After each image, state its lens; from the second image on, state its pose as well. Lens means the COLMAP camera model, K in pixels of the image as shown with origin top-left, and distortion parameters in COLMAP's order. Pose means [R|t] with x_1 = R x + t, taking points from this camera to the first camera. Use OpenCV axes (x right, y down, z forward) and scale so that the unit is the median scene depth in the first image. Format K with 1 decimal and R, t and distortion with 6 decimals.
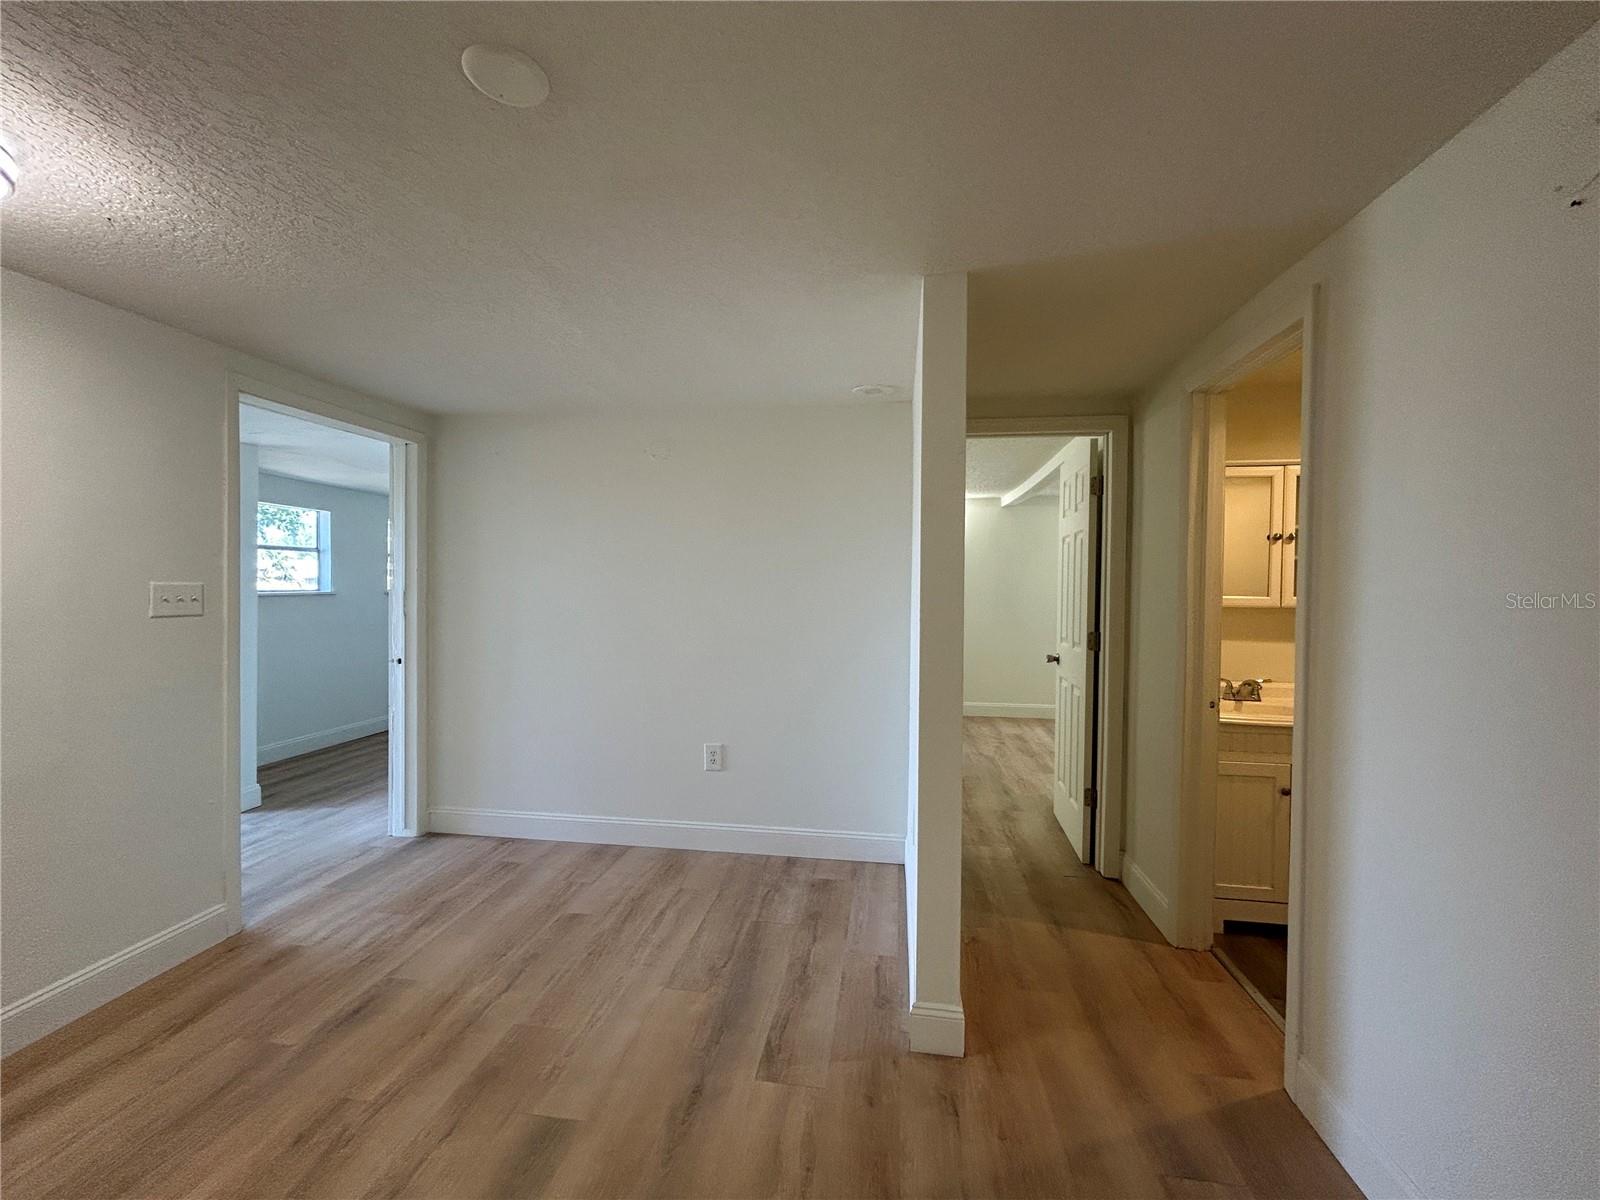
lens RADIAL K [[643.9, 0, 803.2], [0, 643.9, 596.7], [0, 0, 1]] dist [-0.002808, 0.001524]
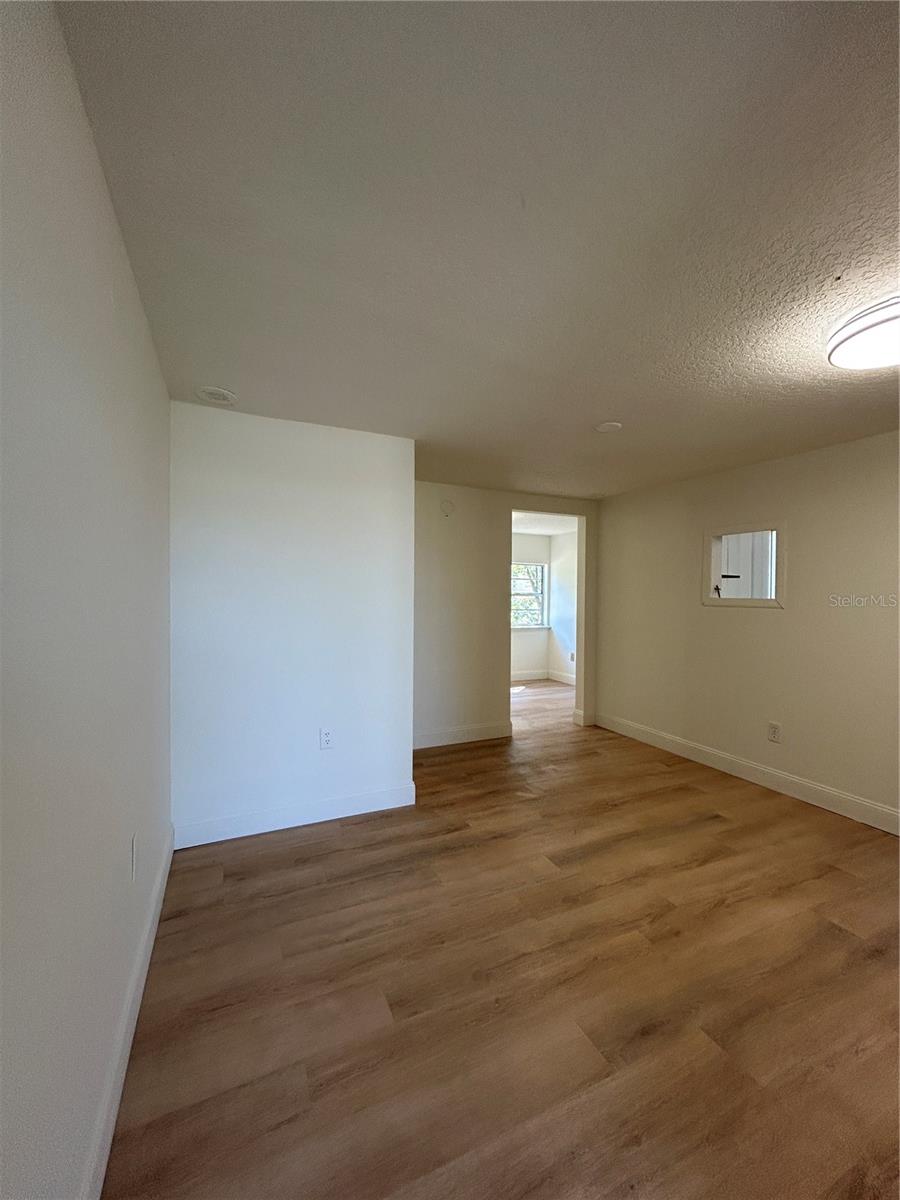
lens RADIAL K [[483.0, 0, 450.2], [0, 483.0, 601.1], [0, 0, 1]] dist [-0.002808, 0.001524]
pose [[-0.546030, -0.028306, 0.837287, -0.790813], [-0.001151, 0.999453, 0.033038, -0.010019], [-0.837765, 0.017076, -0.545764, 1.146717]]
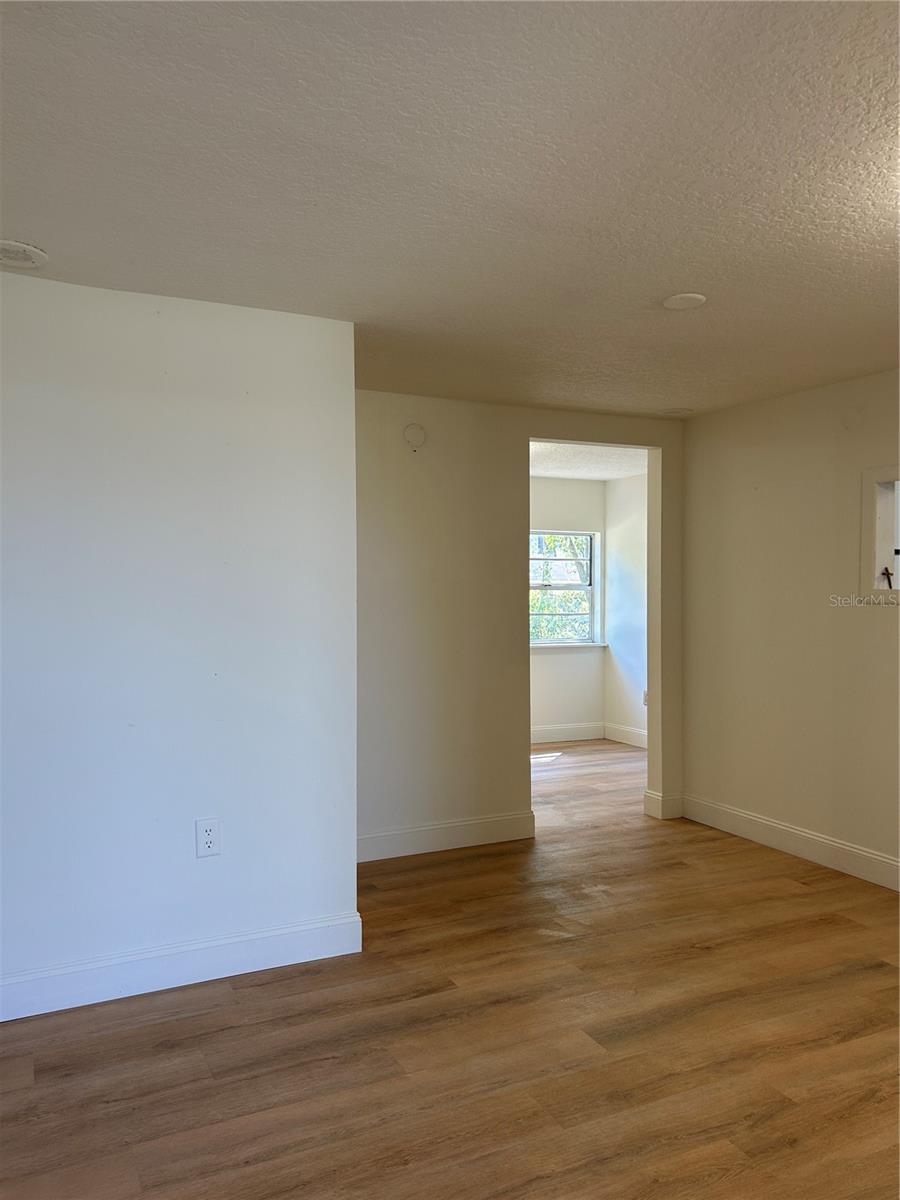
lens RADIAL K [[899.3, 0, 444.9], [0, 899.3, 603.8], [0, 0, 1]] dist [0.023453, -0.019401]
pose [[-0.559848, -0.024893, 0.828222, -0.869397], [0.009380, 0.999294, 0.036375, -0.011473], [-0.828542, 0.028134, -0.559219, 1.180937]]
